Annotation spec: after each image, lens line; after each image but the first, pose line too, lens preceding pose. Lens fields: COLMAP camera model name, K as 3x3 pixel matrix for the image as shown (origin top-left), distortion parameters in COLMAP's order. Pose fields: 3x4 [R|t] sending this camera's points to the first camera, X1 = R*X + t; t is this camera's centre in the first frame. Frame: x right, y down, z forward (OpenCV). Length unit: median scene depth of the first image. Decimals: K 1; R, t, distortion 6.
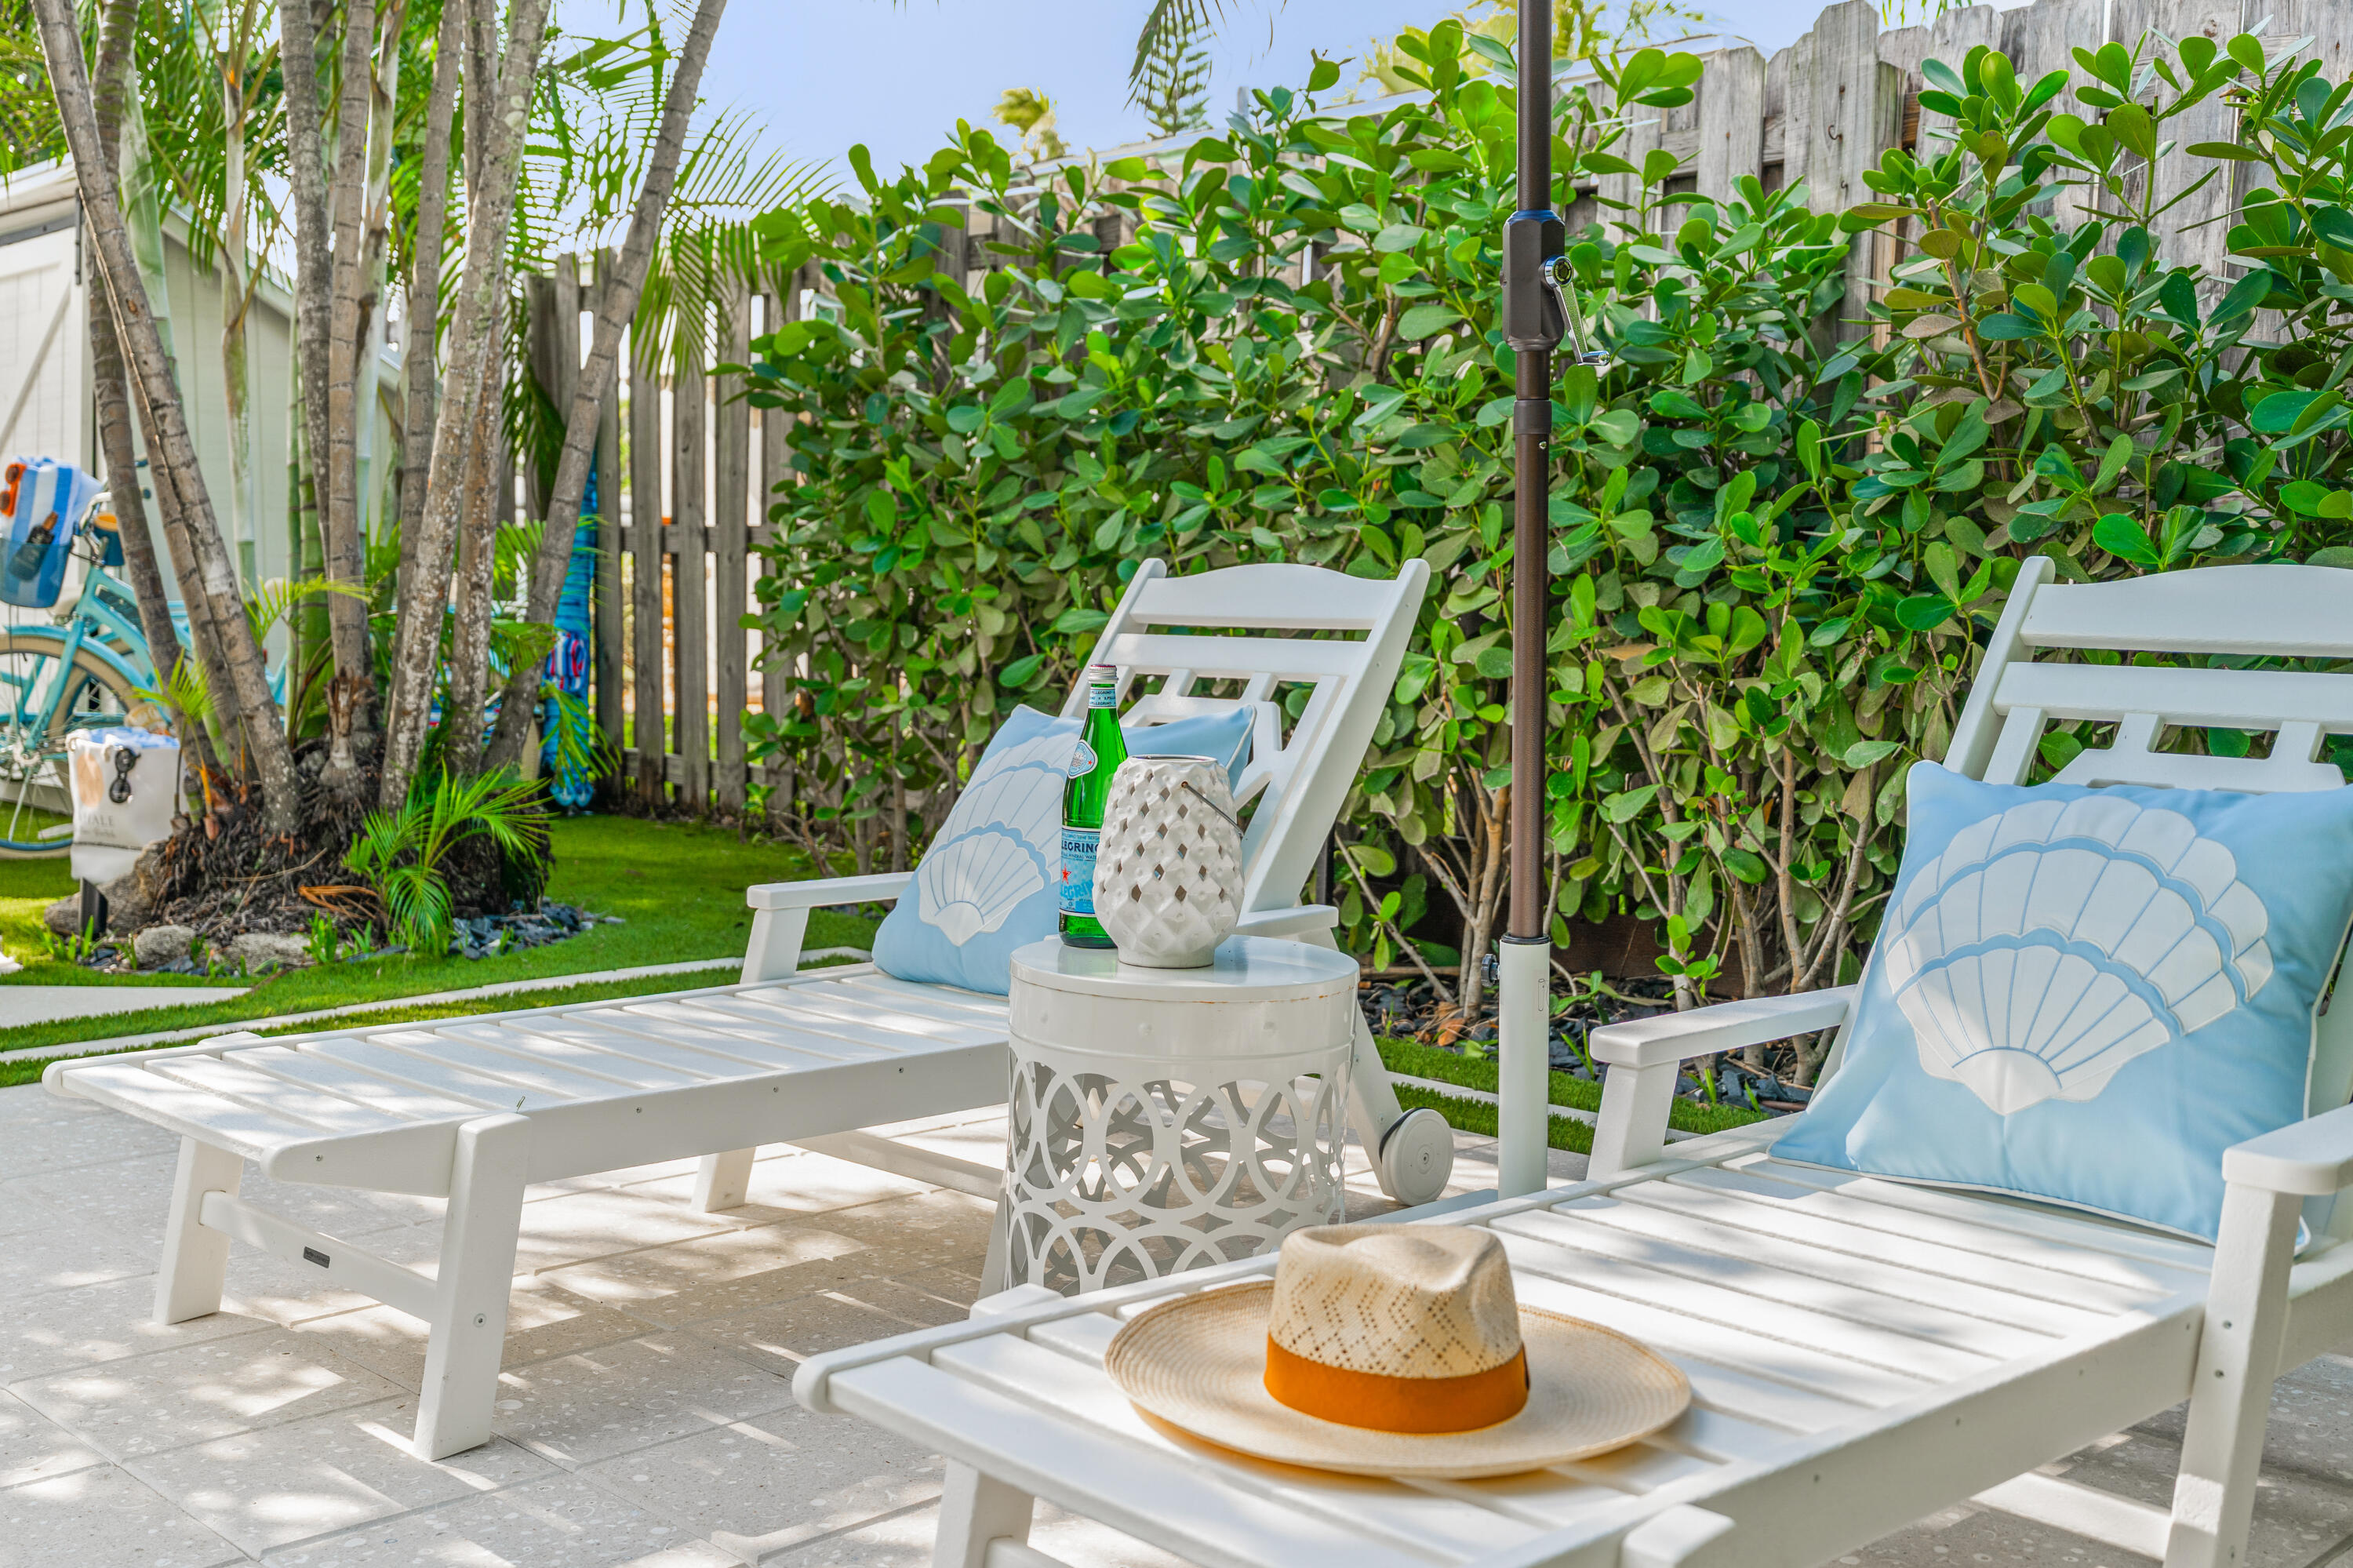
lens RADIAL K [[2413.9, 0, 1176.5], [0, 2413.9, 784.0], [0, 0, 1]] dist [0.012474, -0.006304]
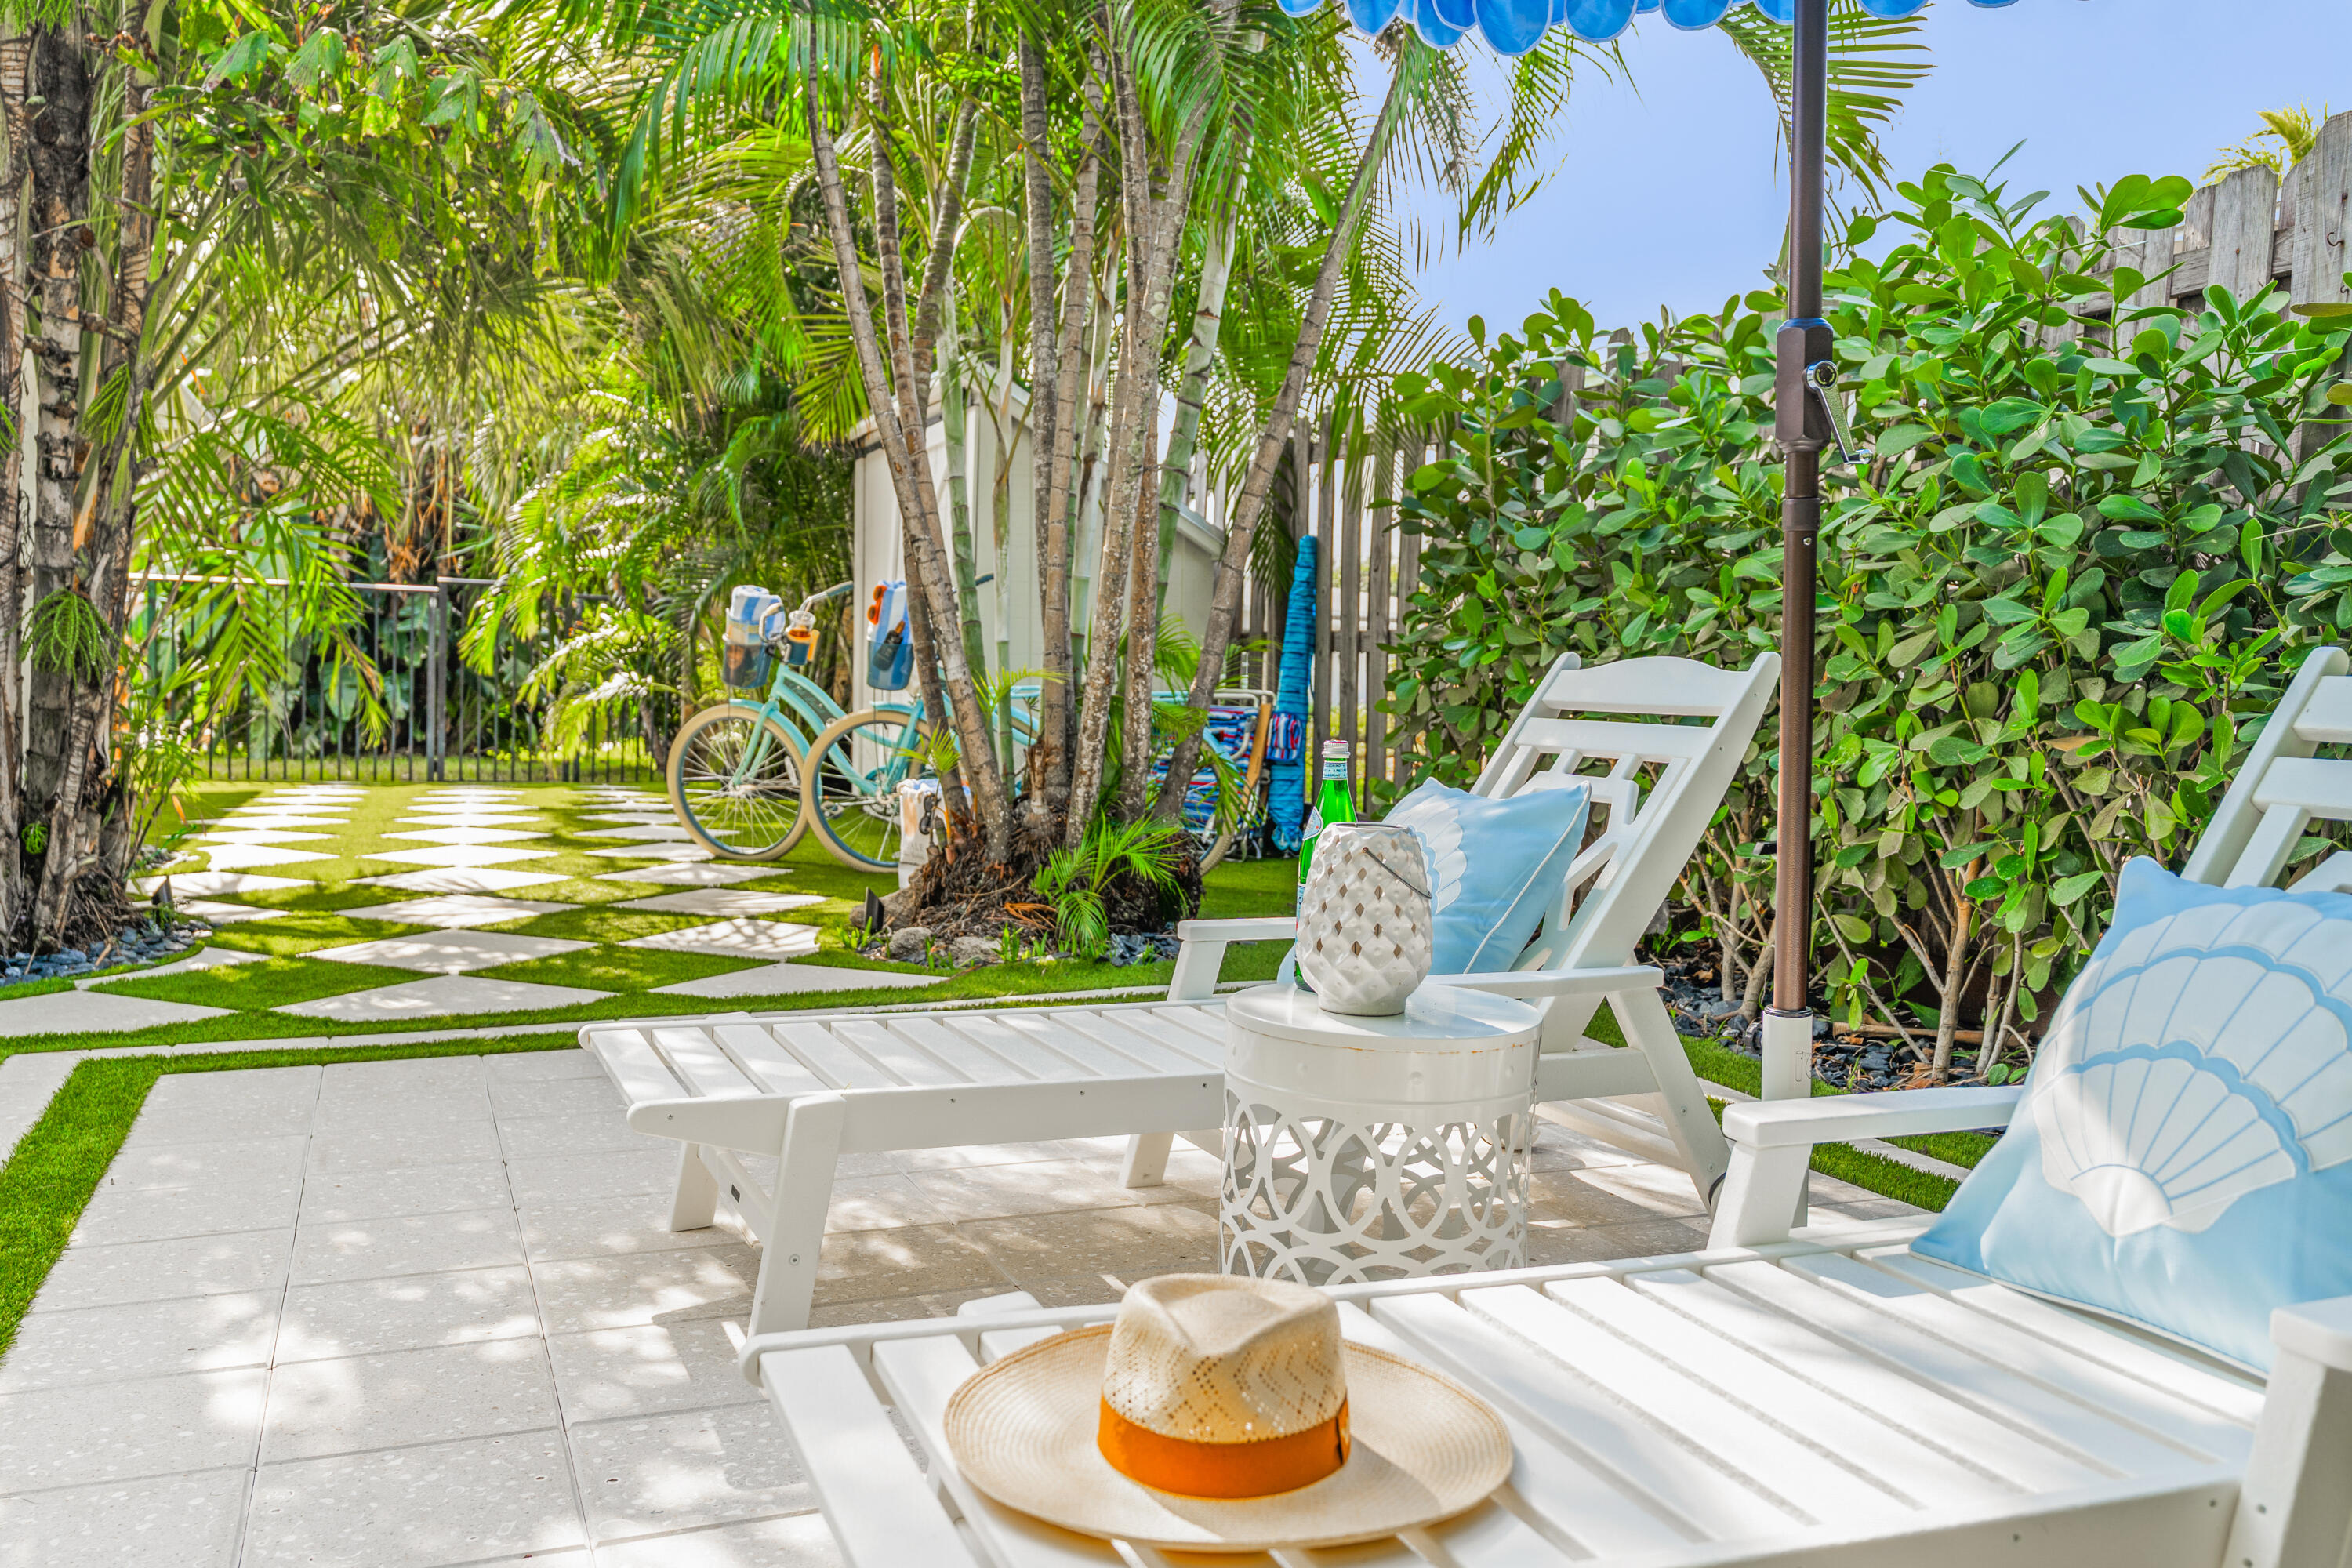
lens RADIAL K [[1913.7, 0, 1176.0], [0, 1913.7, 784.0], [0, 0, 1]] dist [-0.003571, 0.003924]
pose [[0.927661, 0.027824, -0.372386, 0.133427], [-0.038487, 0.999034, -0.021231, -0.004285], [0.371435, 0.034027, 0.927835, 0.082838]]
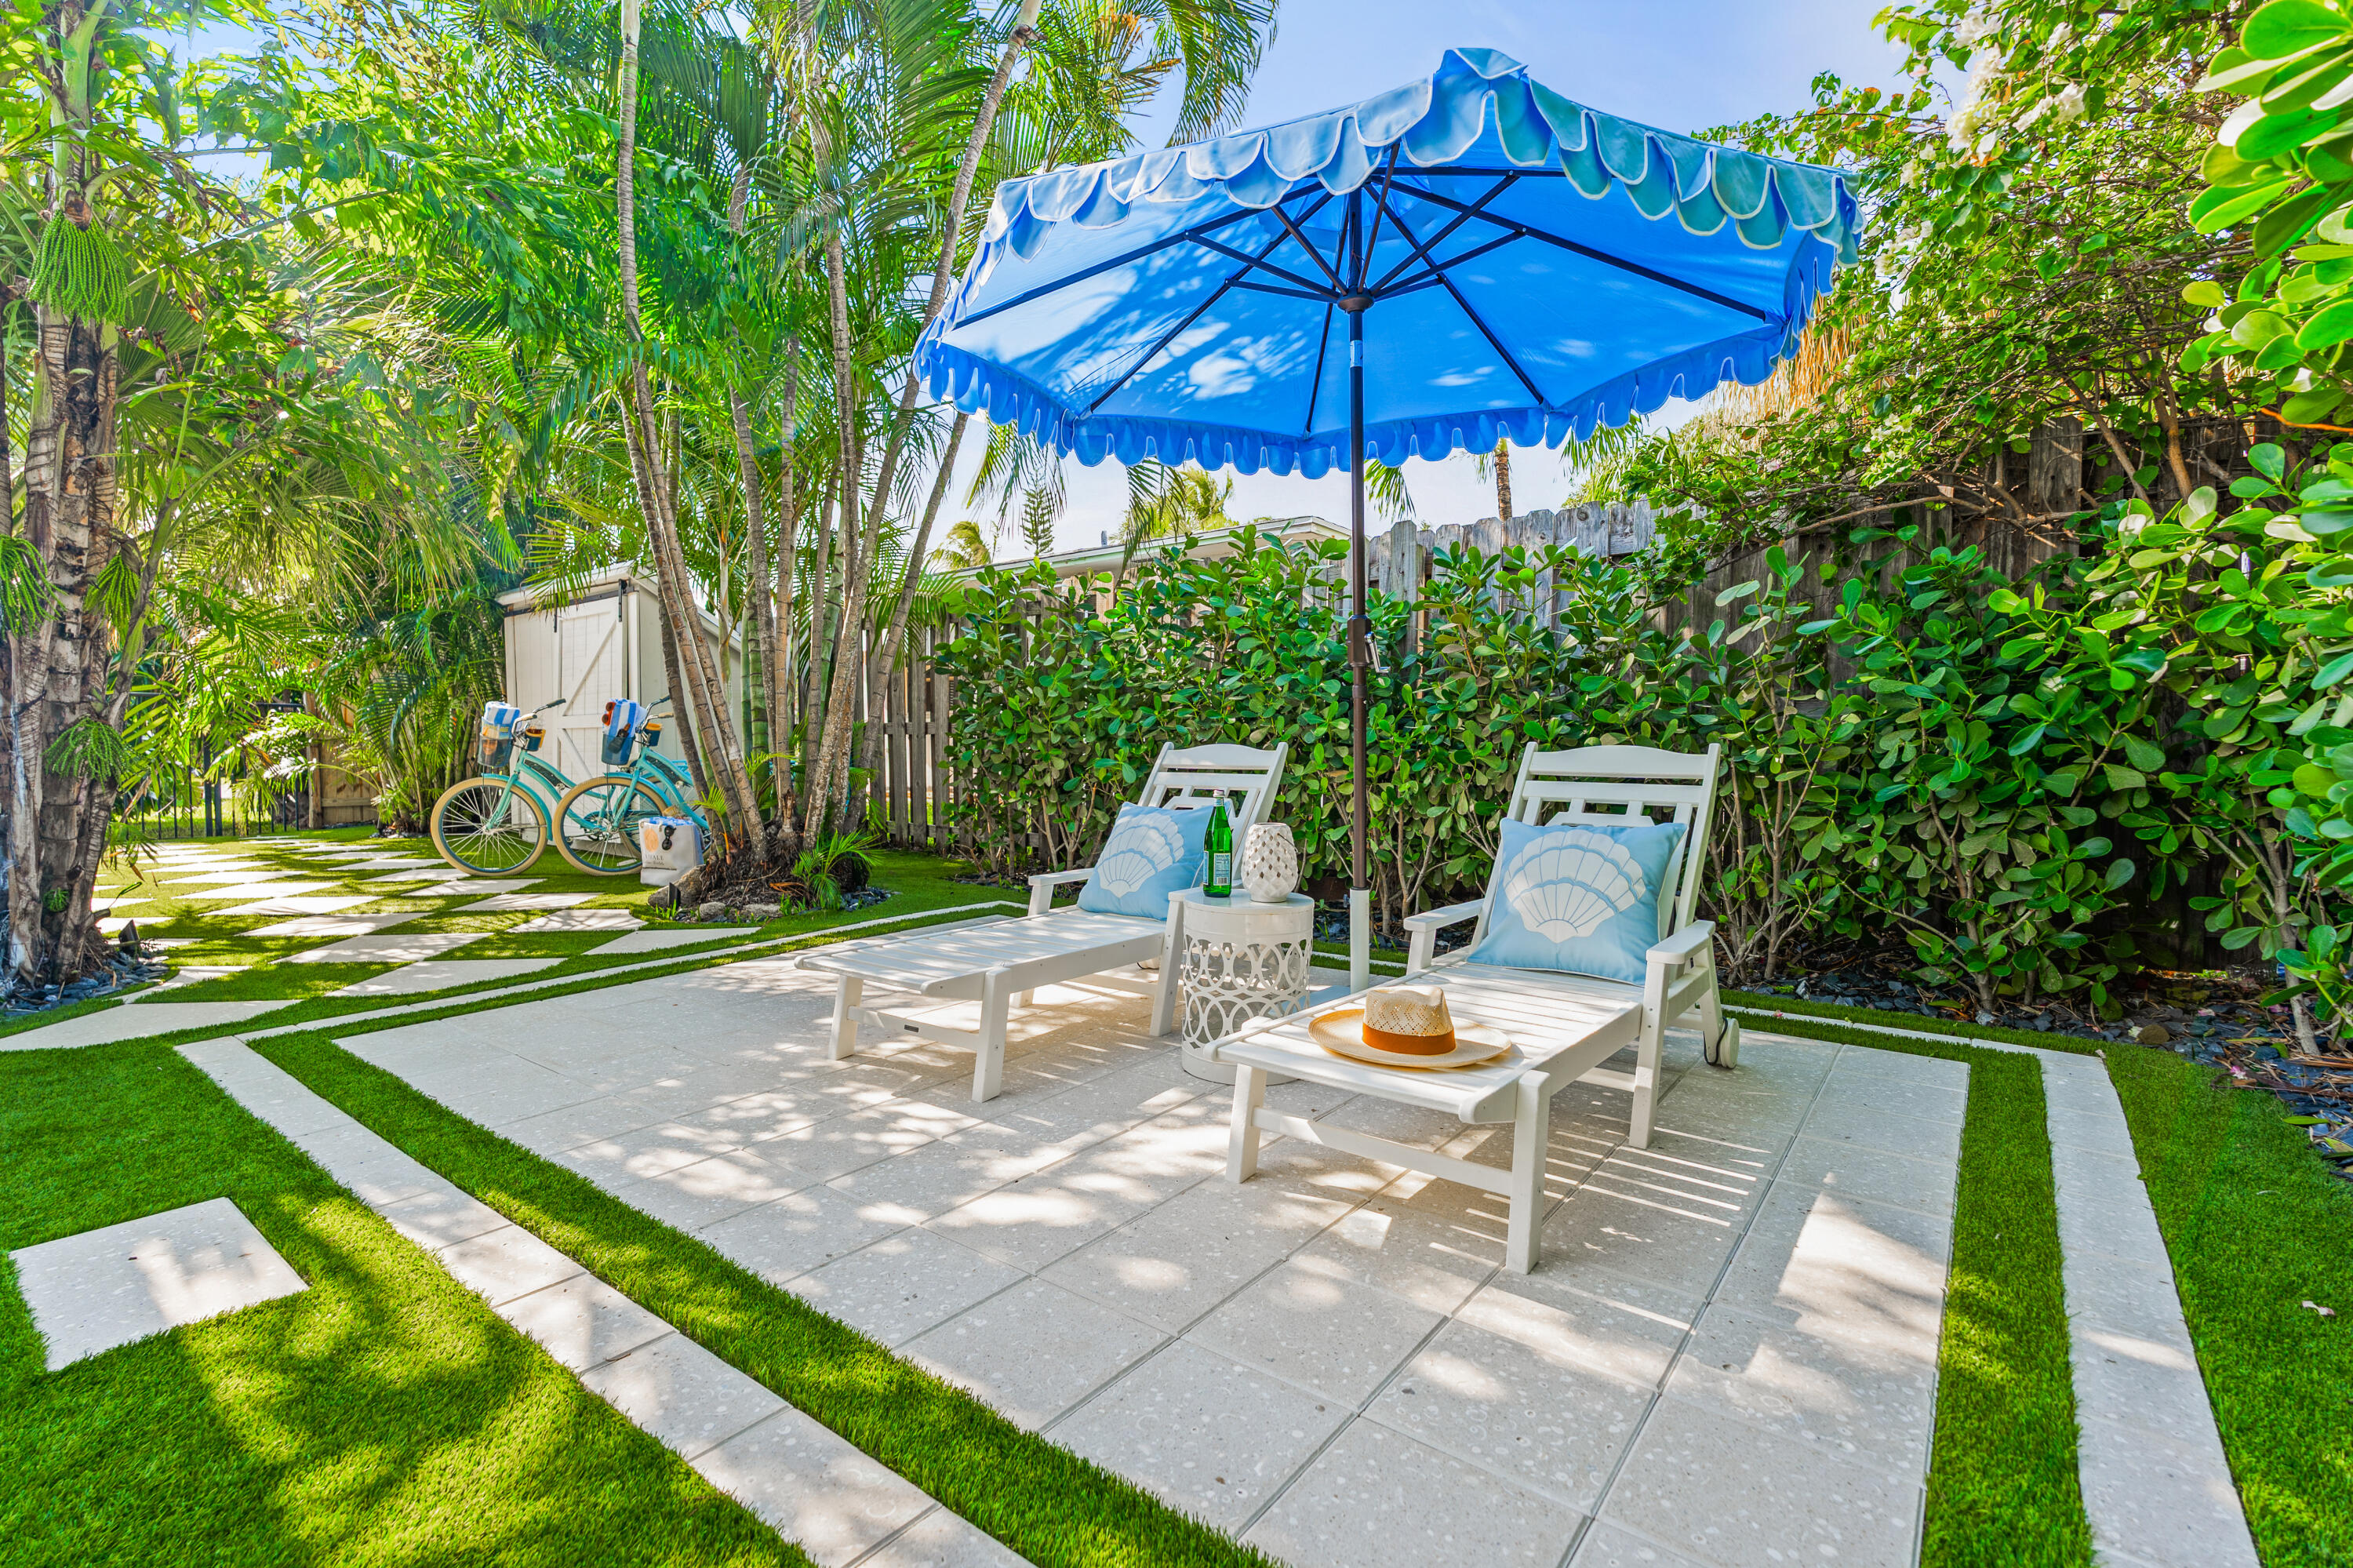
lens RADIAL K [[1059.8, 0, 1176.5], [0, 1059.8, 784.0], [0, 0, 1]] dist [-0.003760, -0.000104]
pose [[0.991189, -0.022773, 0.130482, -0.126576], [0.027399, 0.999054, -0.033764, -0.010029], [-0.129589, 0.037042, 0.990876, -0.090579]]
